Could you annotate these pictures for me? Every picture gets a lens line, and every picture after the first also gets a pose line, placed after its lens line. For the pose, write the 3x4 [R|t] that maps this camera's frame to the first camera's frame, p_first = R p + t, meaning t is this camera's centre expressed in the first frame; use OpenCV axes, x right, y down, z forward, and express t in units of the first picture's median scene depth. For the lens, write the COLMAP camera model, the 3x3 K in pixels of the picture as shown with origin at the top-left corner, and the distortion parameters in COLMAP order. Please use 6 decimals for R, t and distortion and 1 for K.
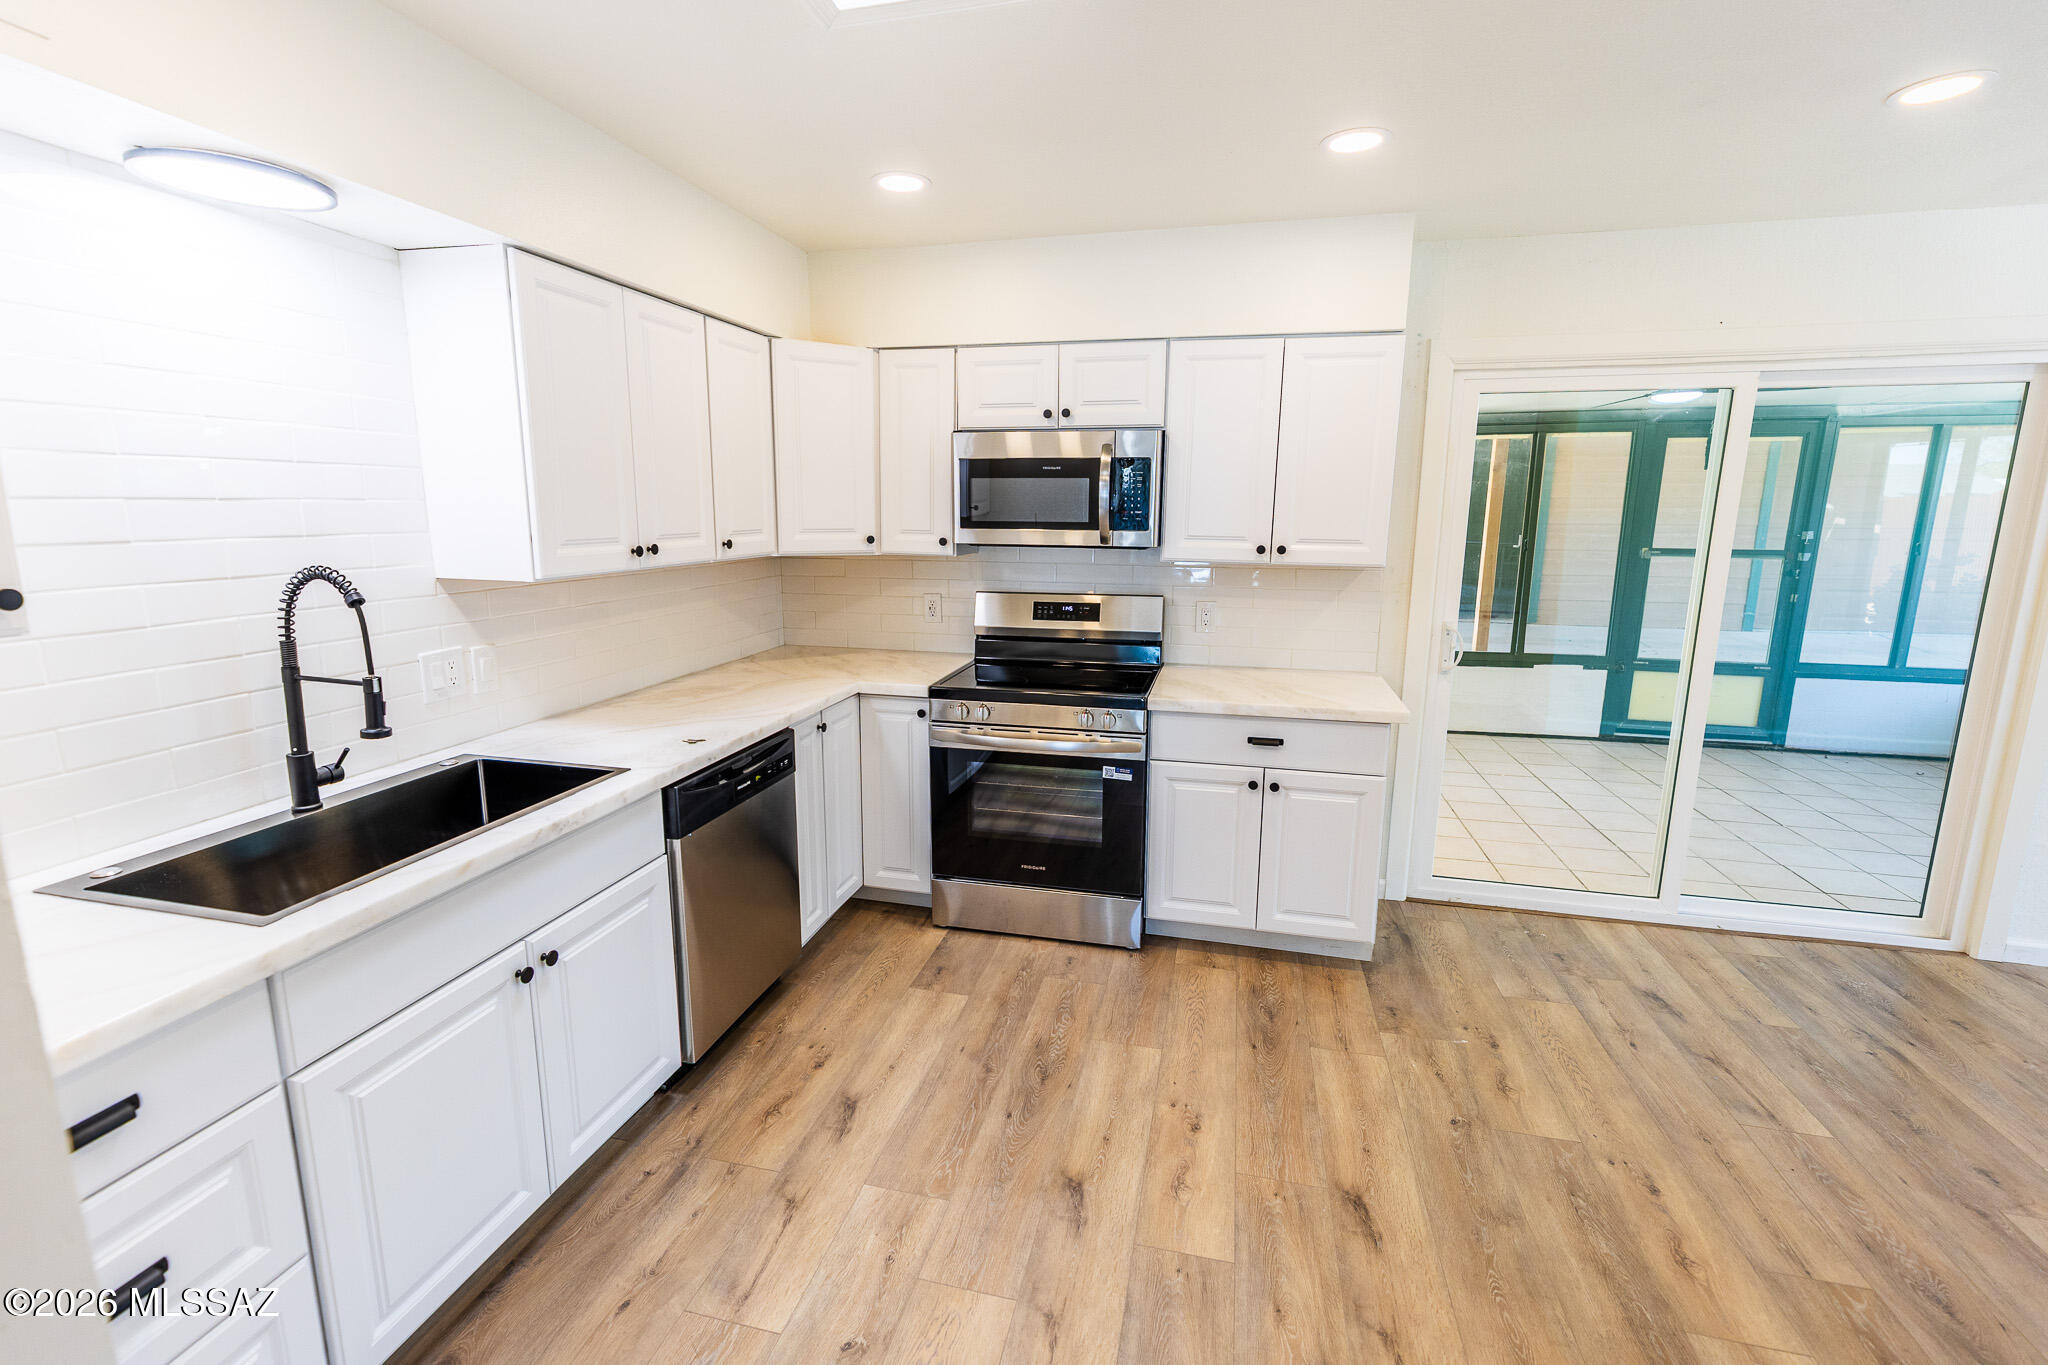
lens RADIAL K [[894.8, 0, 1014.3], [0, 894.8, 674.9], [0, 0, 1]] dist [-0.002697, 0.001860]
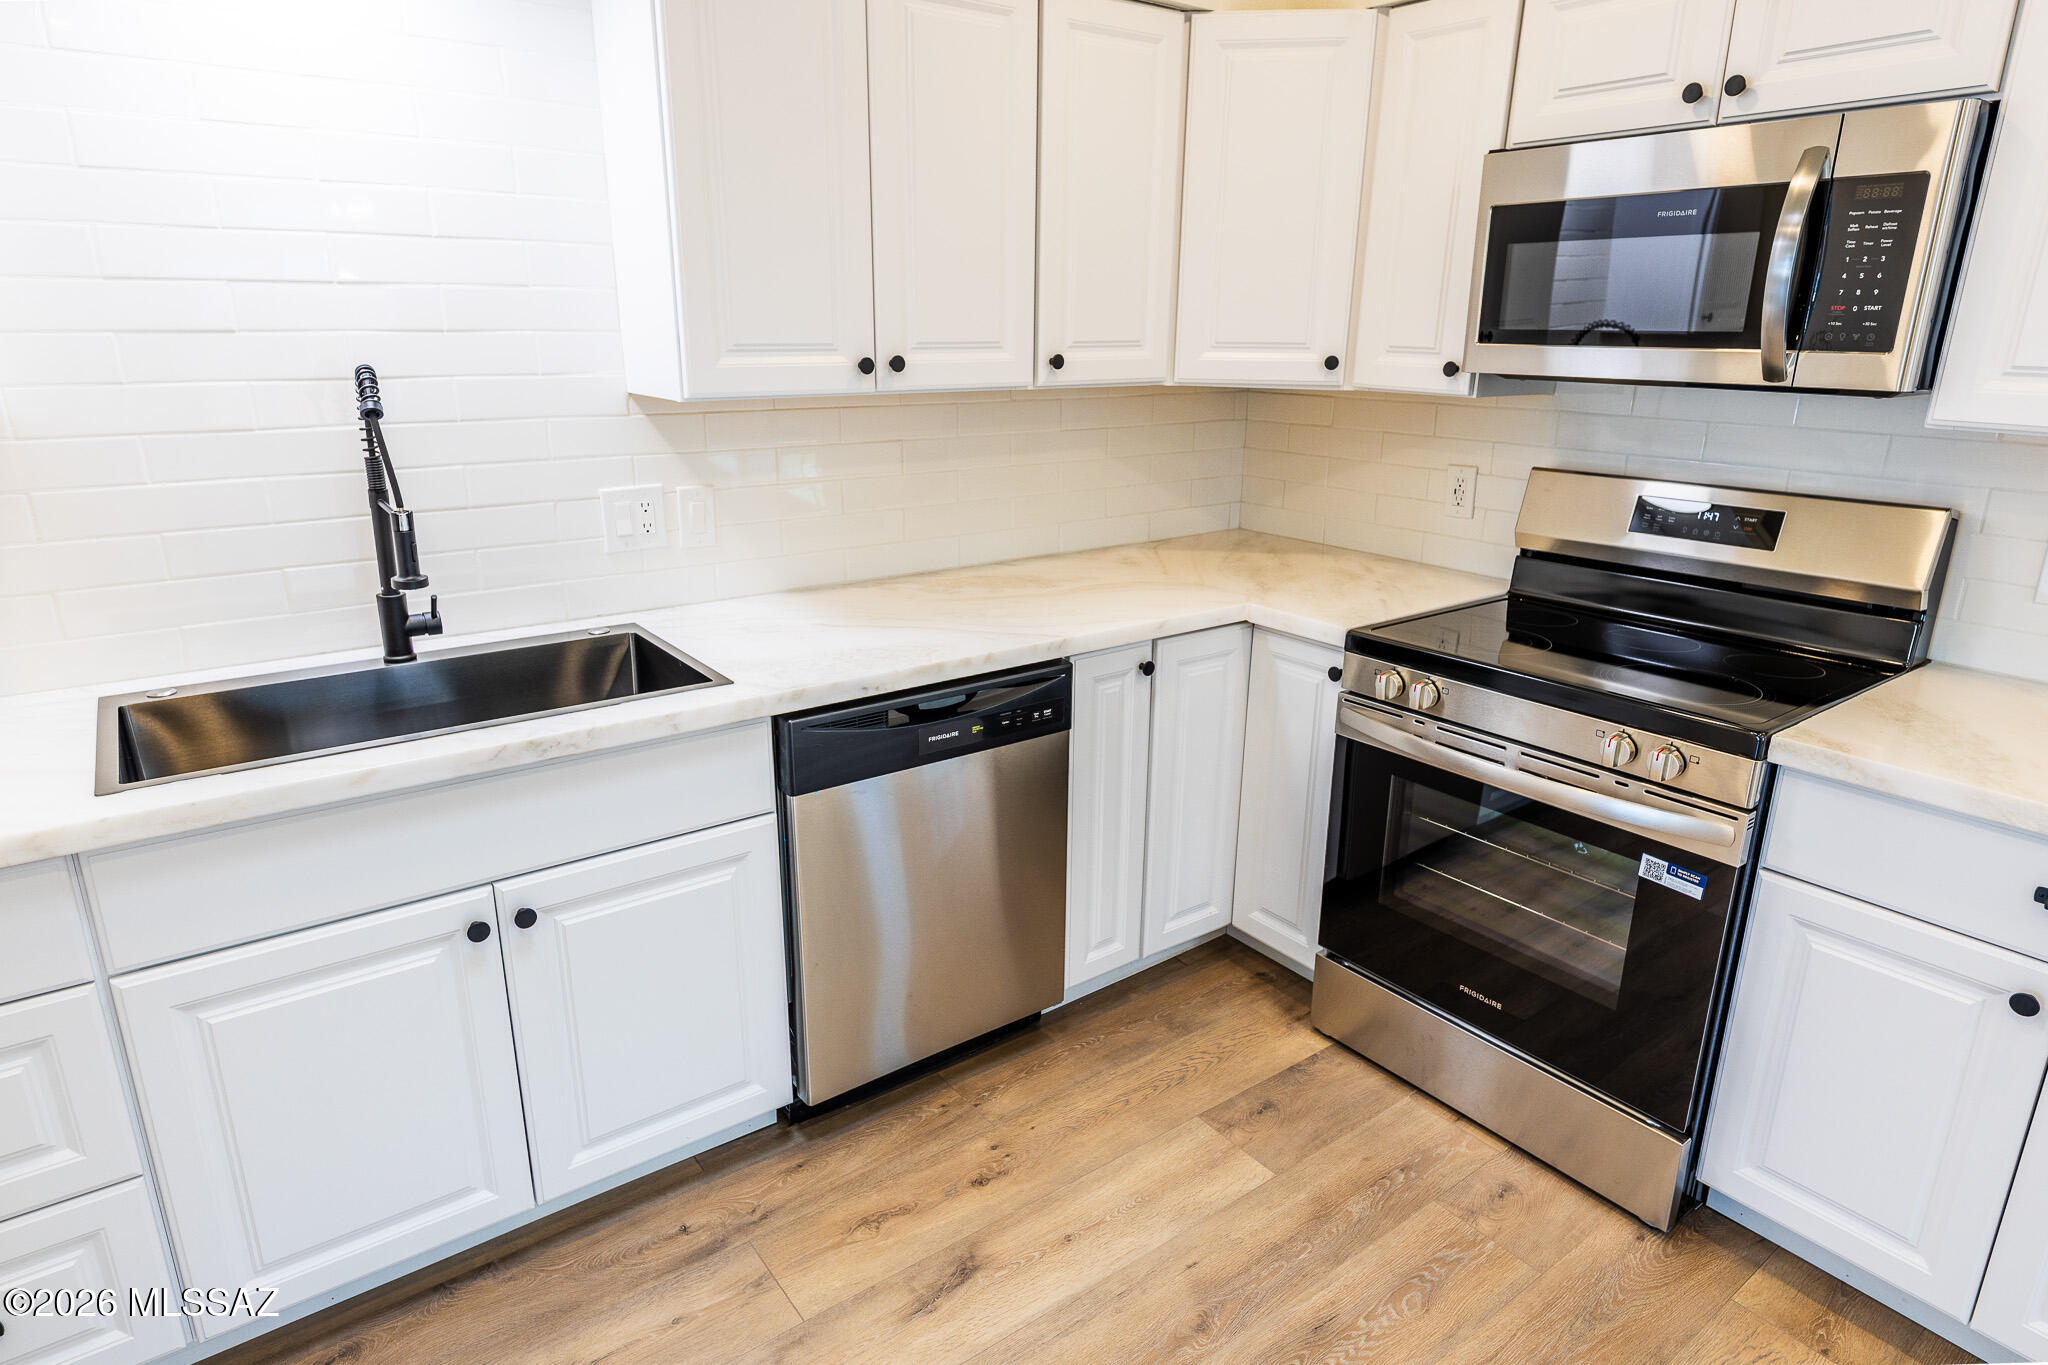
lens RADIAL K [[1161.8, 0, 1007.8], [0, 1161.8, 686.2], [0, 0, 1]] dist [-0.000263, -0.000563]
pose [[0.769123, 0.190245, -0.610129, 0.214785], [-0.122114, 0.980824, 0.151896, -0.041384], [0.627326, -0.042321, 0.777606, 0.328795]]
